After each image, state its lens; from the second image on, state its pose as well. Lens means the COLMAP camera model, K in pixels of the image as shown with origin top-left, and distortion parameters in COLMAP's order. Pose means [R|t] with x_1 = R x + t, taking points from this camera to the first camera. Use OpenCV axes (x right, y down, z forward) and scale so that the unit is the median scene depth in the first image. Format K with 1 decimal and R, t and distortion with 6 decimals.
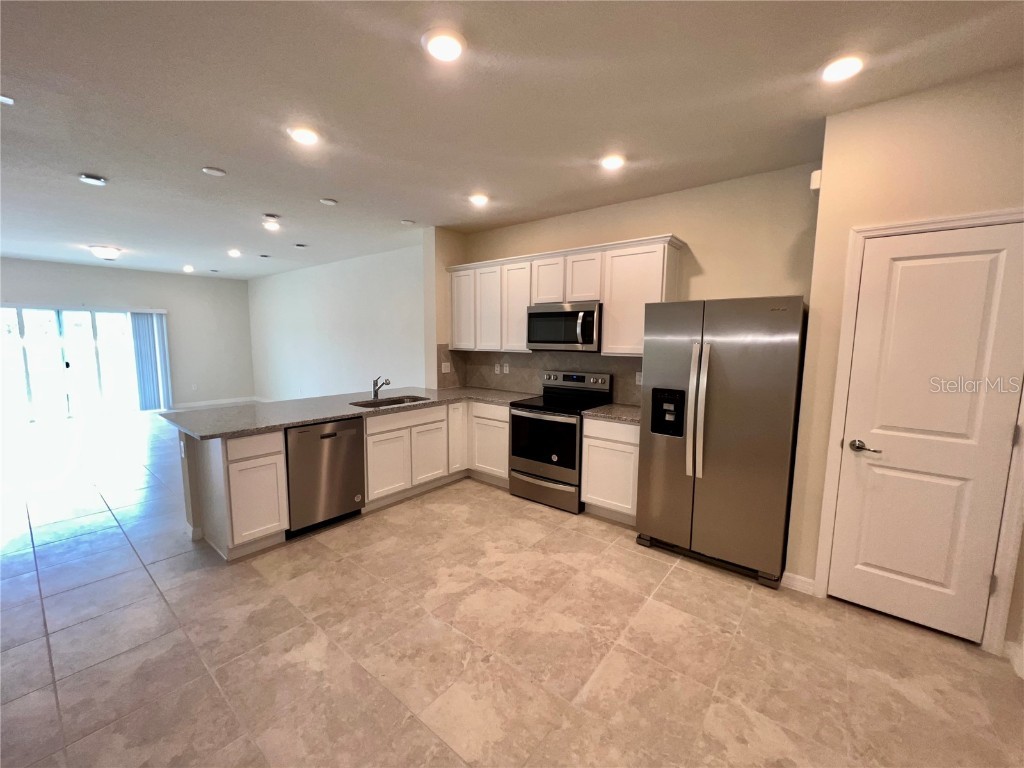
lens RADIAL K [[411.5, 0, 512.1], [0, 411.5, 384.3], [0, 0, 1]] dist [-0.000560, 0.000499]
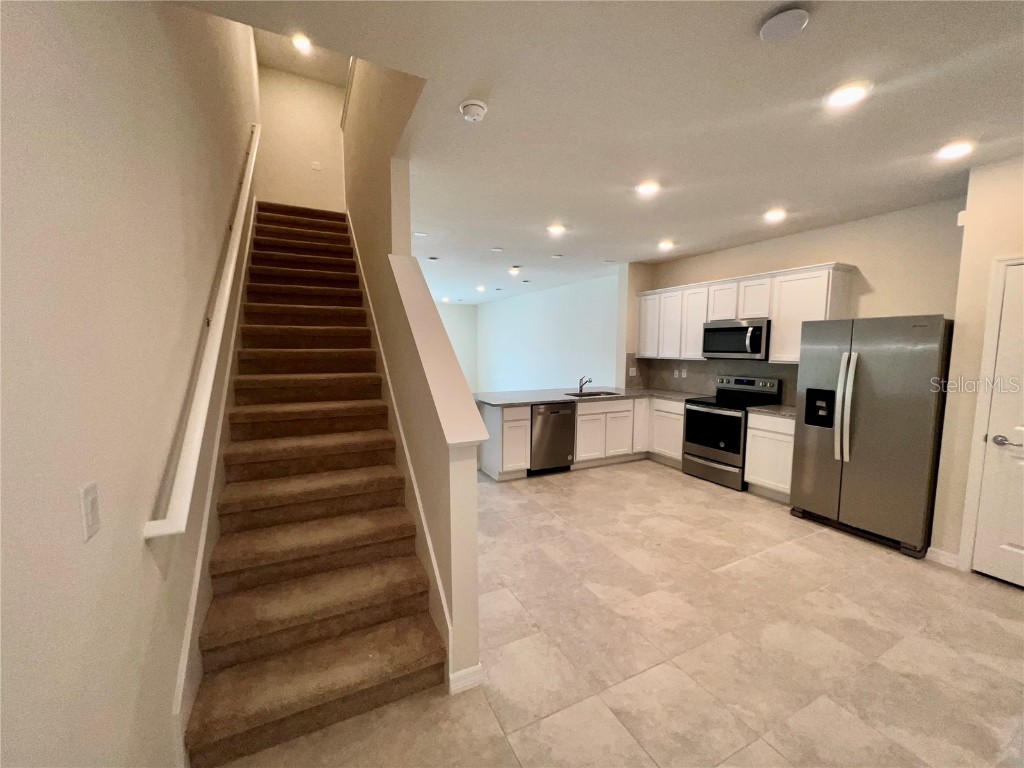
lens RADIAL K [[411.5, 0, 510.6], [0, 411.5, 383.1], [0, 0, 1]] dist [-0.000560, 0.000499]
pose [[0.909129, 0.033812, -0.415139, 0.039141], [-0.044990, 0.998840, -0.017173, 0.052894], [0.414077, 0.034289, 0.909596, -0.496991]]
